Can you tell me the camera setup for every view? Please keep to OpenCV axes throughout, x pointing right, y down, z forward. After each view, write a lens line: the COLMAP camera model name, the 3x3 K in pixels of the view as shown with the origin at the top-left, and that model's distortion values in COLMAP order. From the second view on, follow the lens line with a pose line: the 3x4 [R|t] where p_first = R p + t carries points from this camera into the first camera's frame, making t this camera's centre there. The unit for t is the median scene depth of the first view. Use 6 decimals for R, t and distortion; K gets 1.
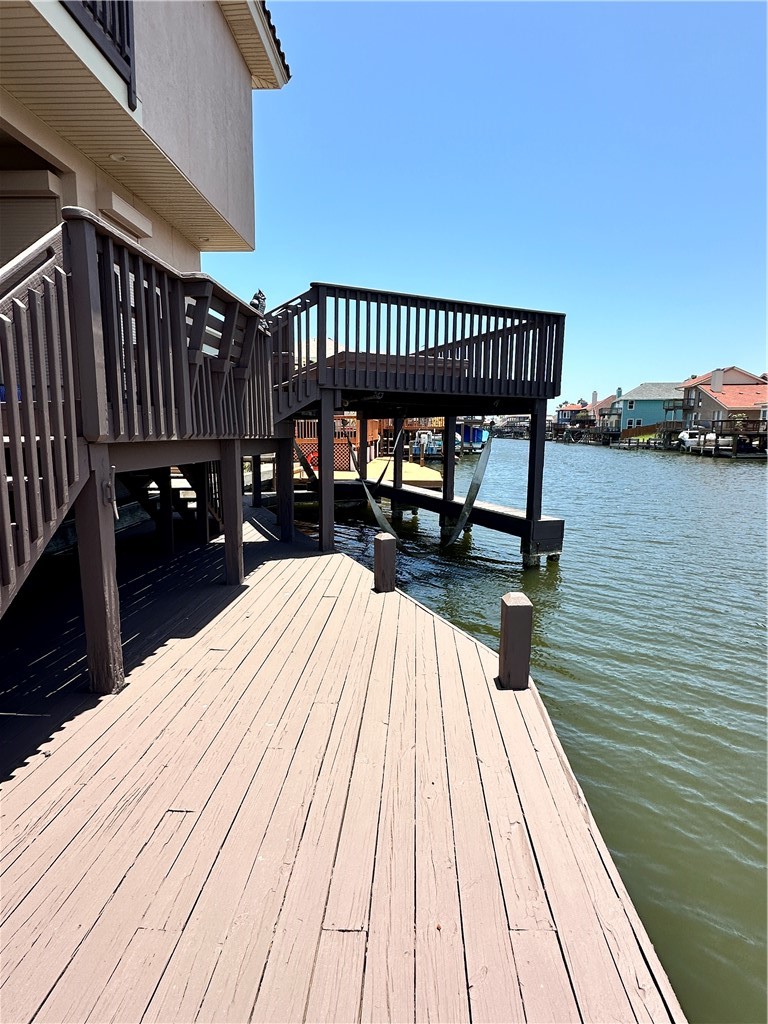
lens RADIAL K [[541.5, 0, 384.0], [0, 541.5, 514.8], [0, 0, 1]] dist [-0.003943, -0.000932]
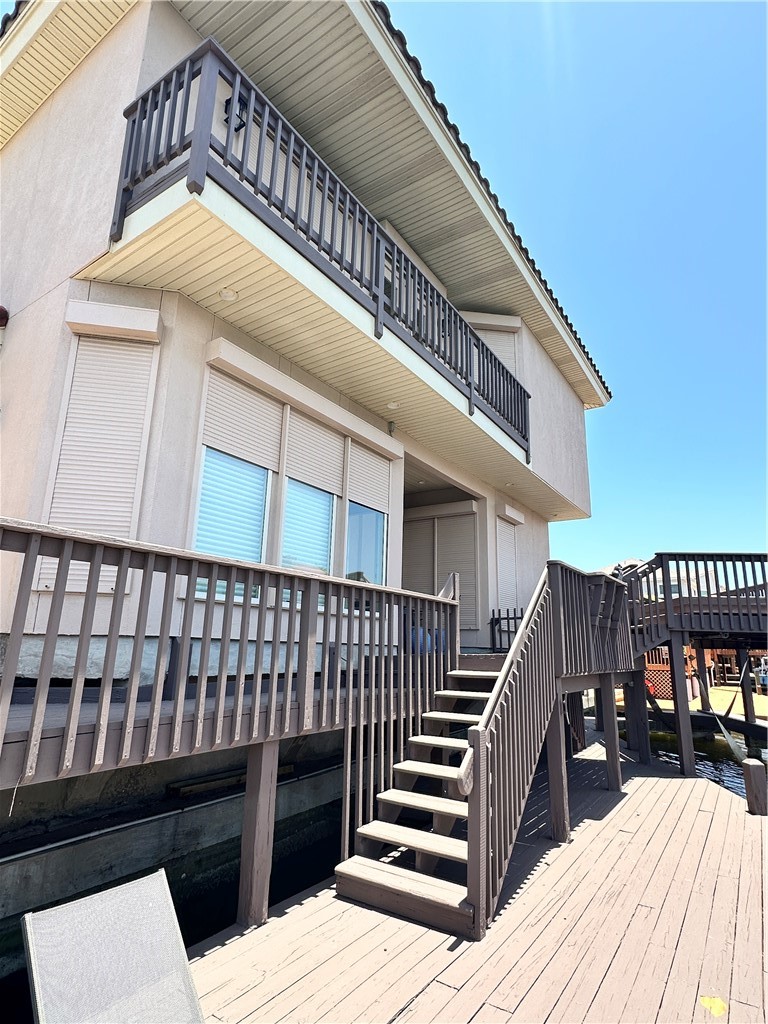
lens RADIAL K [[541.5, 0, 378.6], [0, 541.5, 514.6], [0, 0, 1]] dist [-0.003943, -0.000932]
pose [[0.857698, -0.110918, -0.502047, -0.028562], [-0.092840, 0.926992, -0.363409, 0.025631], [0.505702, 0.358305, 0.784782, -0.313707]]
